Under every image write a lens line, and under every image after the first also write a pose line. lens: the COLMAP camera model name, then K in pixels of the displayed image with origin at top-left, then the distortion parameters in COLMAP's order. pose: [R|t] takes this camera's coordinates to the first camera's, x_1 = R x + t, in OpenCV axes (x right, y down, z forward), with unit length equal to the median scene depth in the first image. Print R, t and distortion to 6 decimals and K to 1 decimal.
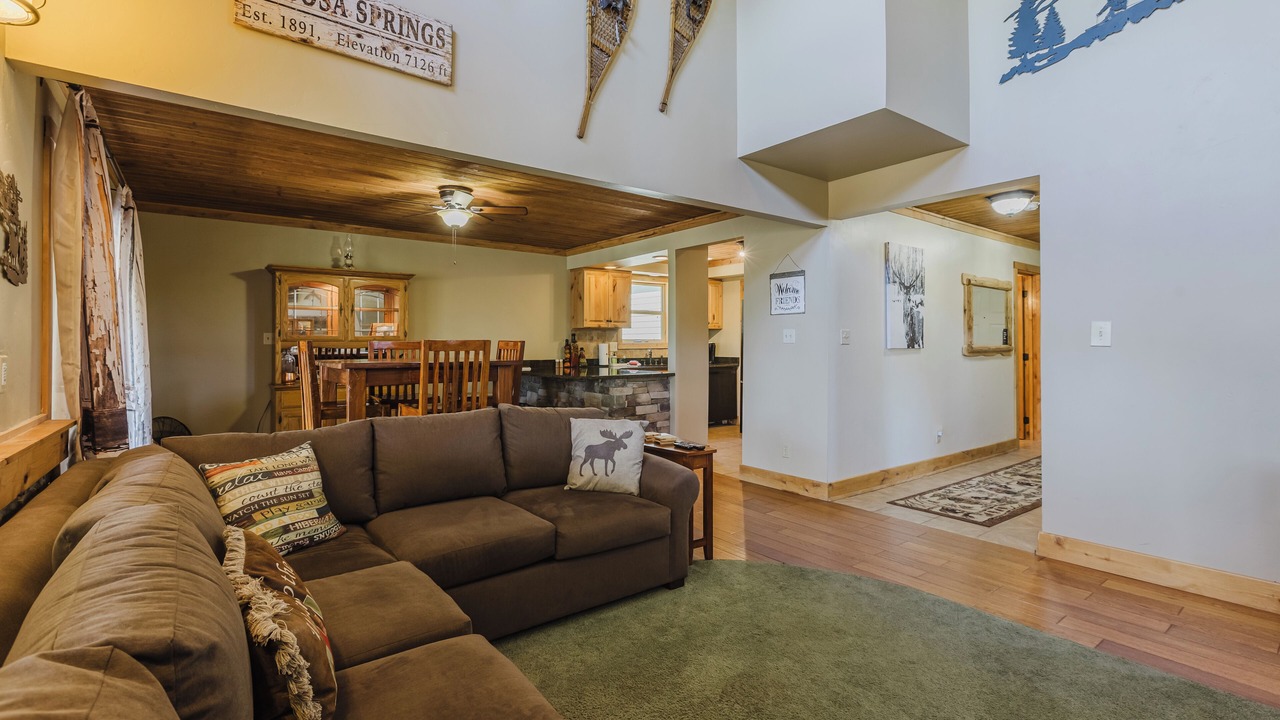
lens RADIAL K [[577.3, 0, 611.6], [0, 577.3, 344.6], [0, 0, 1]] dist [0.002358, -0.000743]
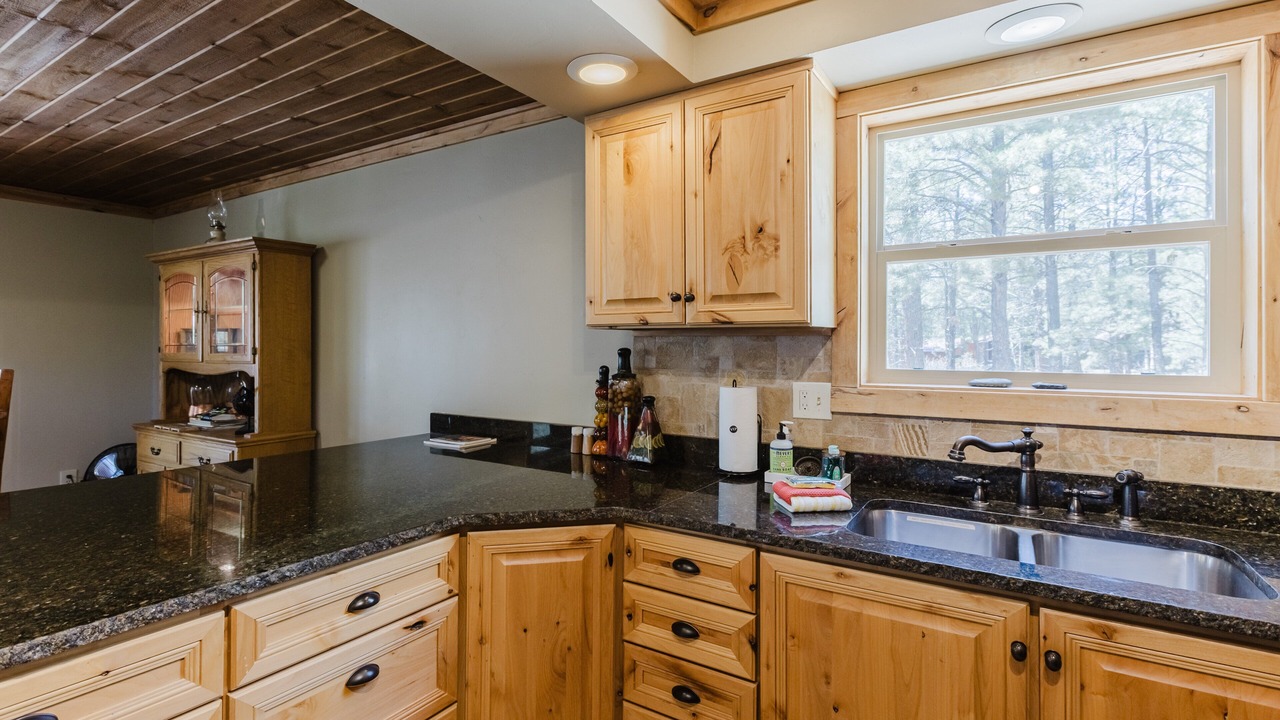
lens RADIAL K [[604.4, 0, 637.1], [0, 604.4, 349.9], [0, 0, 1]] dist [-0.002683, -0.000712]
pose [[0.367219, 0.007128, -0.930107, 0.299854], [-0.004650, 0.999972, 0.005827, -0.026217], [0.930123, 0.002185, 0.367242, 1.166621]]
